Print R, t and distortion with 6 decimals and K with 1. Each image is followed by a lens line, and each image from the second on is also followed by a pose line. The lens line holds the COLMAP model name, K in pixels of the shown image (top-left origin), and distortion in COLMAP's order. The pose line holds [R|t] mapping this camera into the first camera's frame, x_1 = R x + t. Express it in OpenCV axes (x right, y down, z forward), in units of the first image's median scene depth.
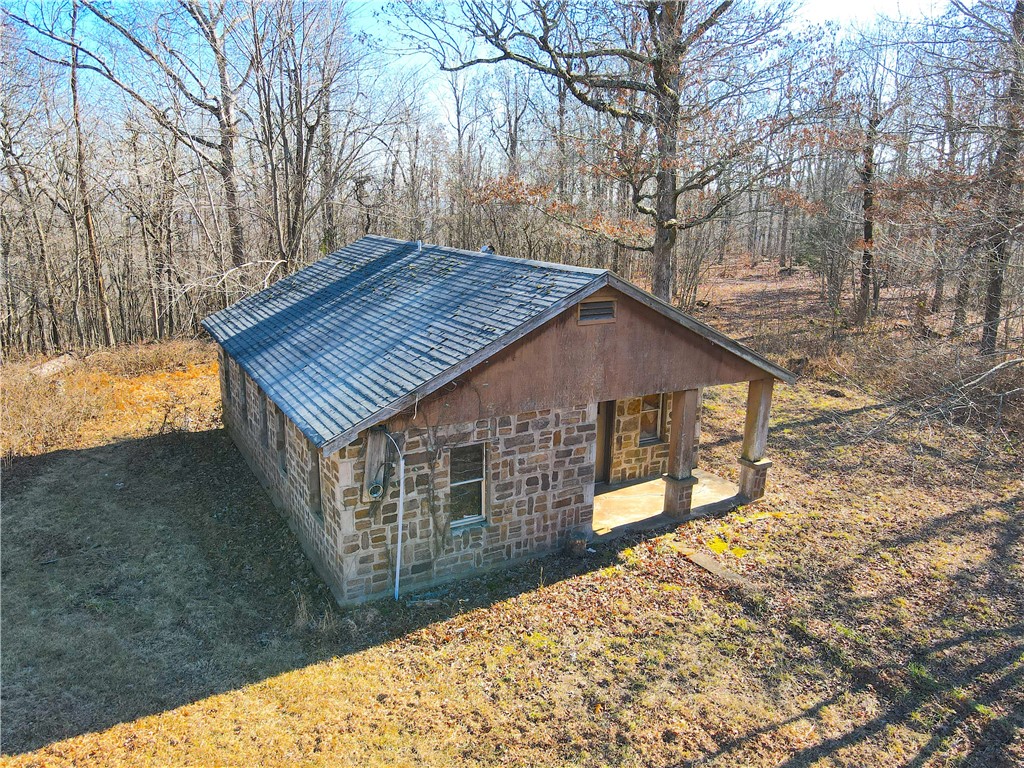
lens RADIAL K [[756.9, 0, 516.7], [0, 756.9, 378.9], [0, 0, 1]] dist [0.019407, 0.010710]
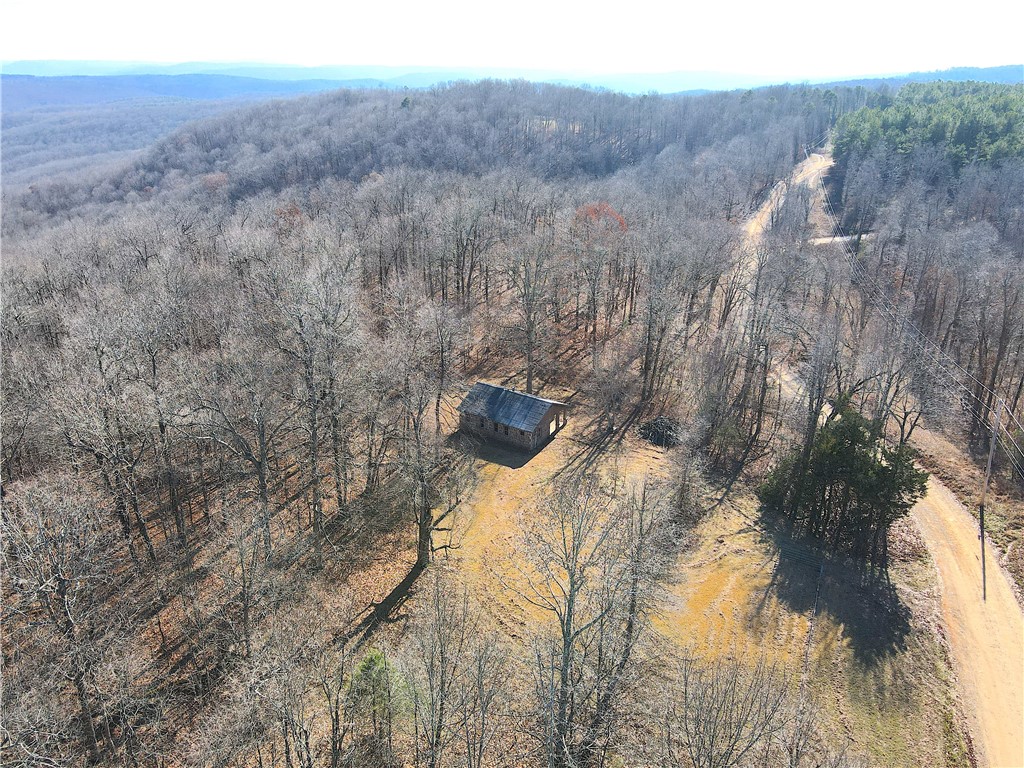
lens RADIAL K [[756.9, 0, 516.7], [0, 756.9, 378.9], [0, 0, 1]] dist [0.019407, 0.010710]
pose [[0.892743, -0.179895, 0.413096, -2.924978], [0.108449, 0.975675, 0.190517, -1.648007], [-0.437321, -0.125282, 0.890536, -4.967880]]
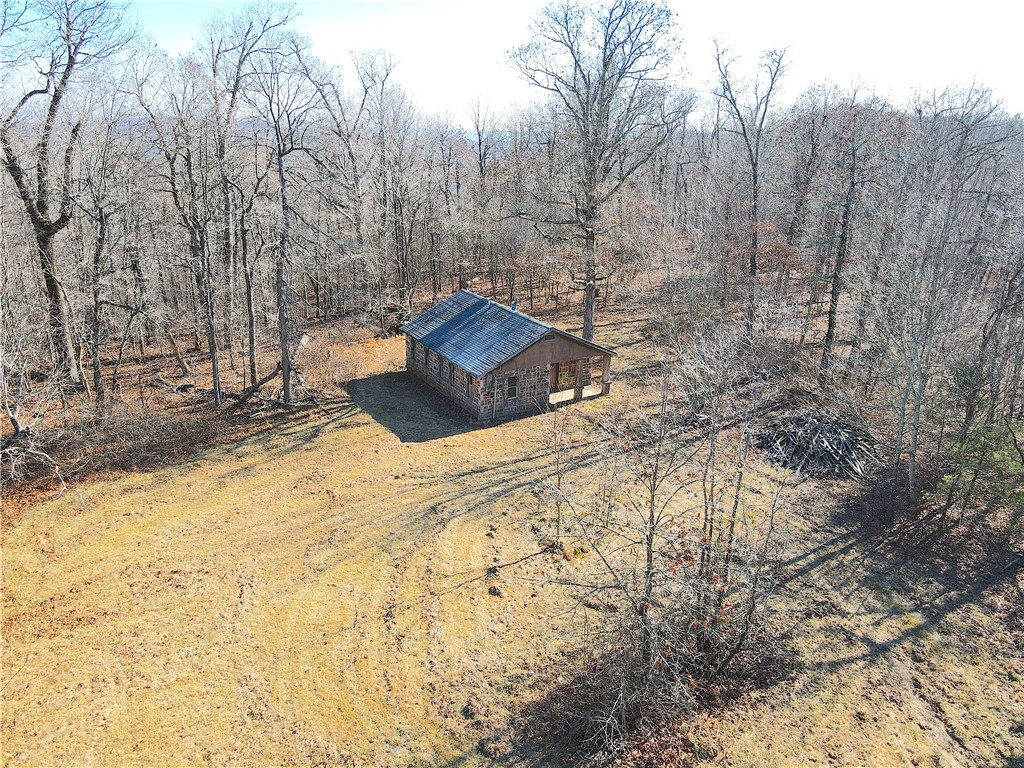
lens RADIAL K [[756.9, 0, 516.7], [0, 756.9, 378.9], [0, 0, 1]] dist [0.019407, 0.010710]
pose [[0.999991, -0.003434, -0.002369, -0.032625], [0.003626, 0.996270, 0.086212, -0.178088], [0.002064, -0.086220, 0.996274, -2.174773]]
